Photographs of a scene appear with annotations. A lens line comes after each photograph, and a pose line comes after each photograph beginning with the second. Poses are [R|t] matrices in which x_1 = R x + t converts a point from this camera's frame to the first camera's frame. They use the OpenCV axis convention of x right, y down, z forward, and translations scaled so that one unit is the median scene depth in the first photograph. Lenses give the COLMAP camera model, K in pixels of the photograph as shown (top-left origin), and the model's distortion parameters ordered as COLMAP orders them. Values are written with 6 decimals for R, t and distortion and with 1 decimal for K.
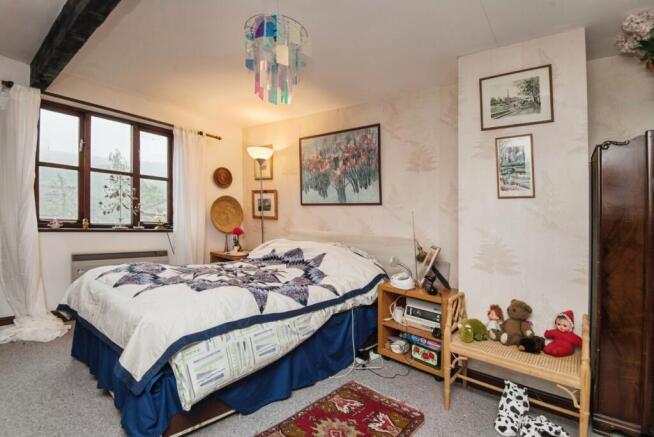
lens RADIAL K [[307.8, 0, 327.0], [0, 307.8, 218.5], [0, 0, 1]] dist [-0.002852, -0.020561]
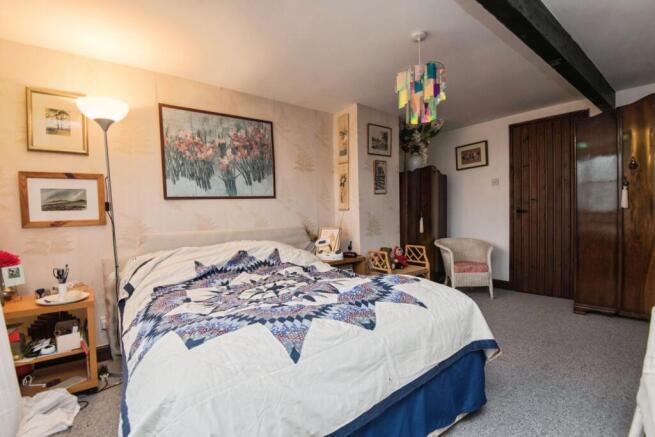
lens RADIAL K [[308.2, 0, 327.5], [0, 308.2, 218.5], [0, 0, 1]] dist [-0.002852, -0.020561]
pose [[0.217942, -0.074396, 0.973122, -0.785152], [0.044834, 0.996801, 0.066165, -0.033183], [-0.974931, 0.029209, 0.220581, 0.540683]]
